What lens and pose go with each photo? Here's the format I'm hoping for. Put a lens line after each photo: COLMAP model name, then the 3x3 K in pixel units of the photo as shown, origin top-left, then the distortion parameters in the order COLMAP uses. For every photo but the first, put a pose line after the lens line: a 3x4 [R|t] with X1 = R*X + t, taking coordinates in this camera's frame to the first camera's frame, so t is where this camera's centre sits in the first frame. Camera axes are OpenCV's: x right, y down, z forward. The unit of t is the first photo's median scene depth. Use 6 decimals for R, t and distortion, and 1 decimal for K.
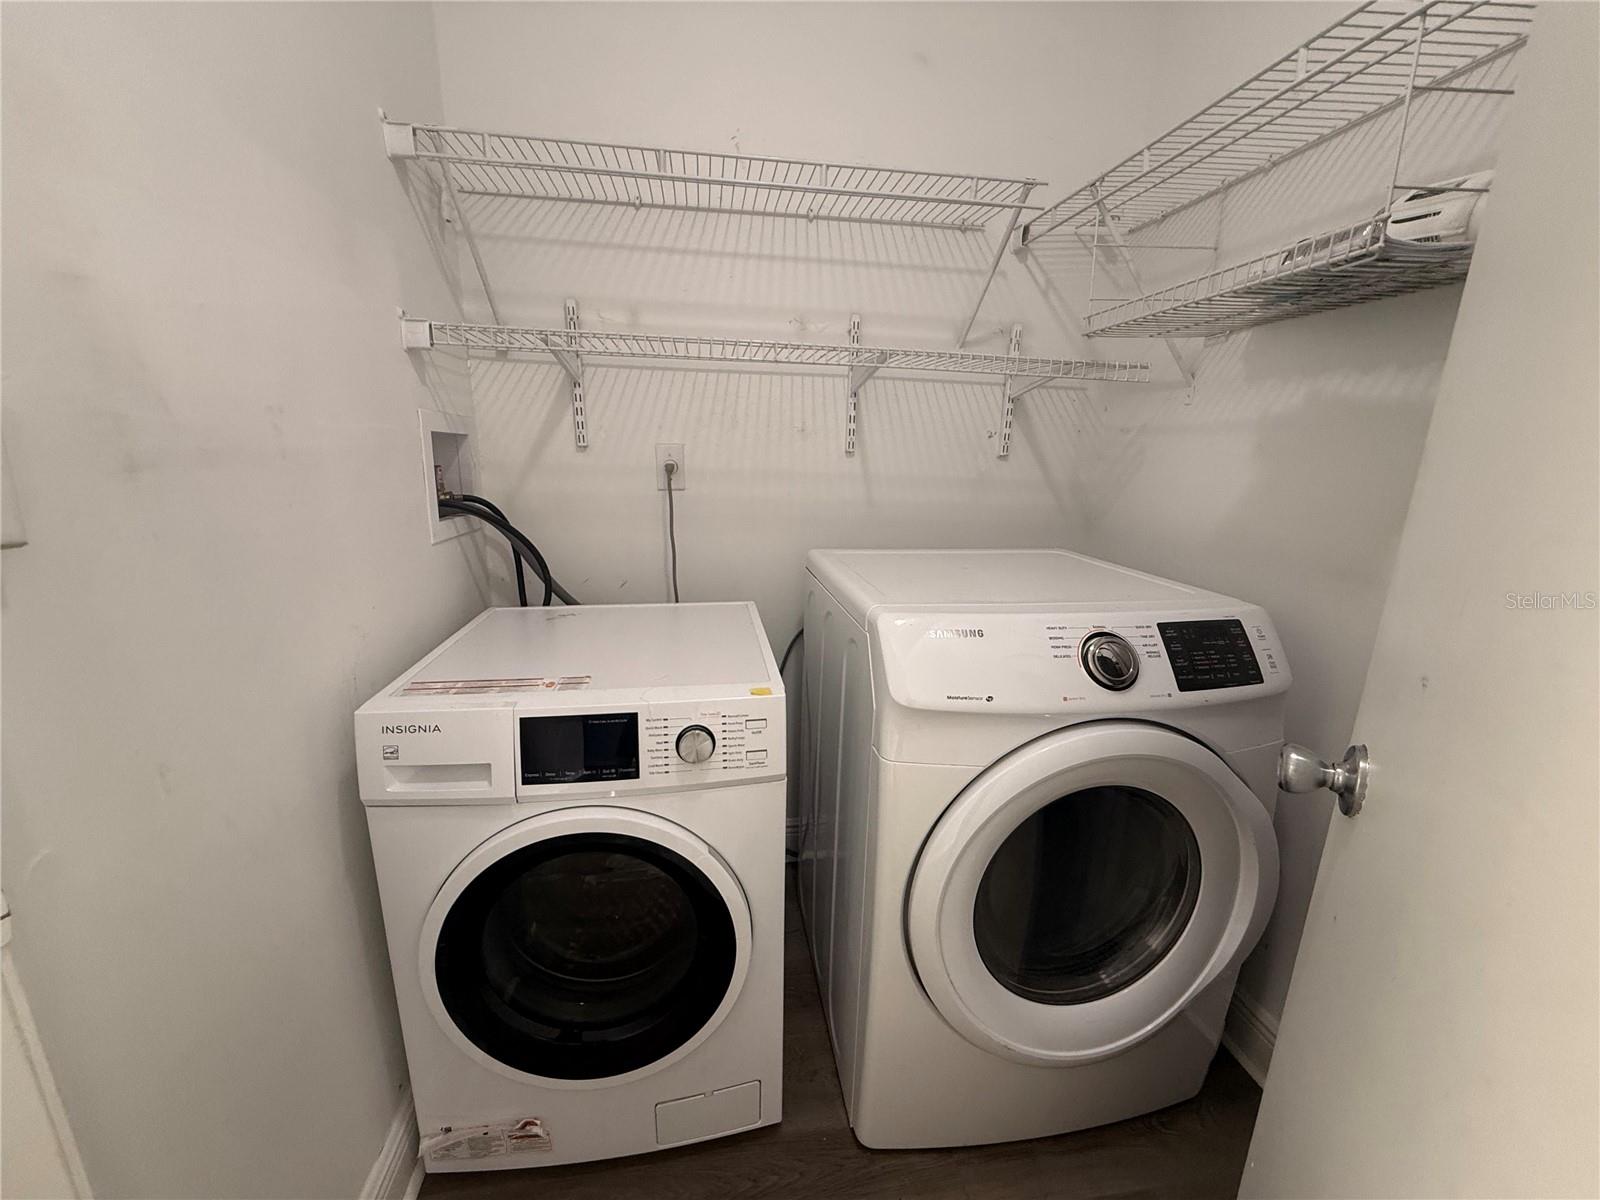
lens RADIAL K [[632.7, 0, 797.9], [0, 632.7, 602.1], [0, 0, 1]] dist [-0.000383, 0.000164]
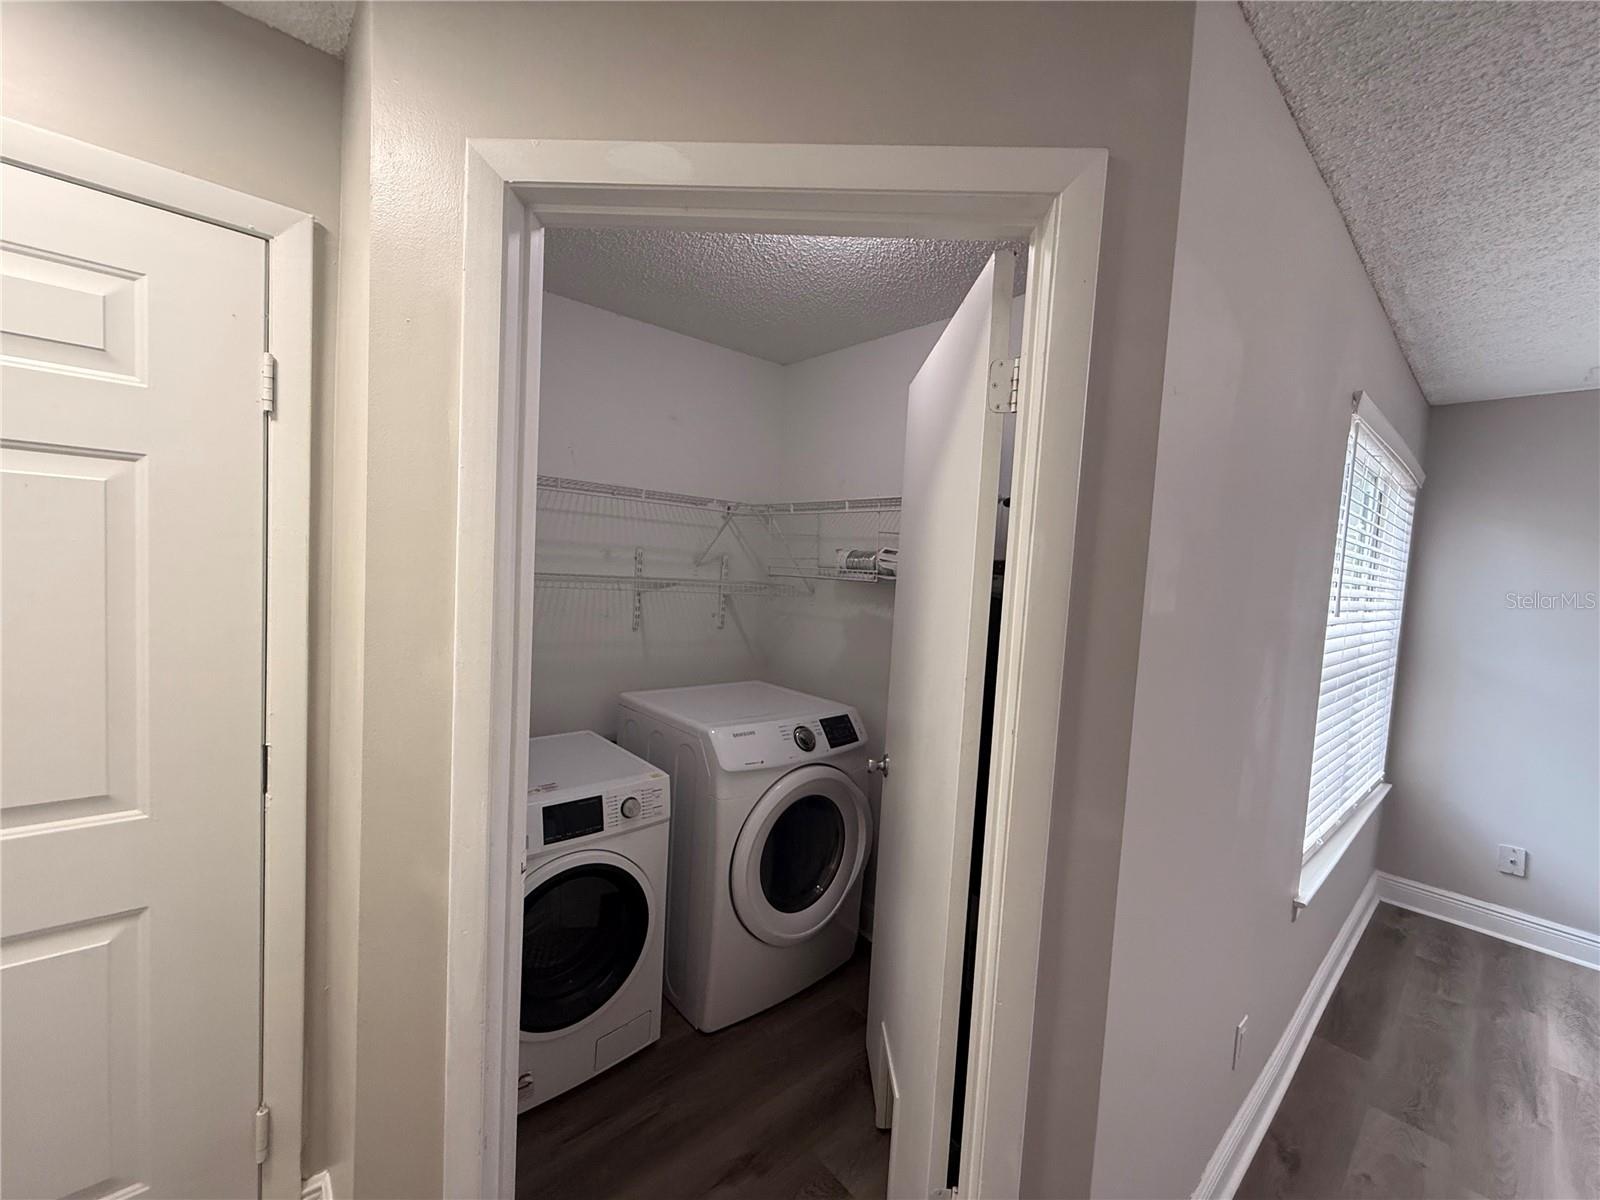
lens RADIAL K [[632.7, 0, 797.9], [0, 632.7, 602.1], [0, 0, 1]] dist [-0.000383, 0.000164]
pose [[0.844404, -0.003349, 0.535697, -0.732240], [0.091635, 0.986145, -0.138278, -0.078078], [-0.527812, 0.165851, 0.833011, -0.950613]]
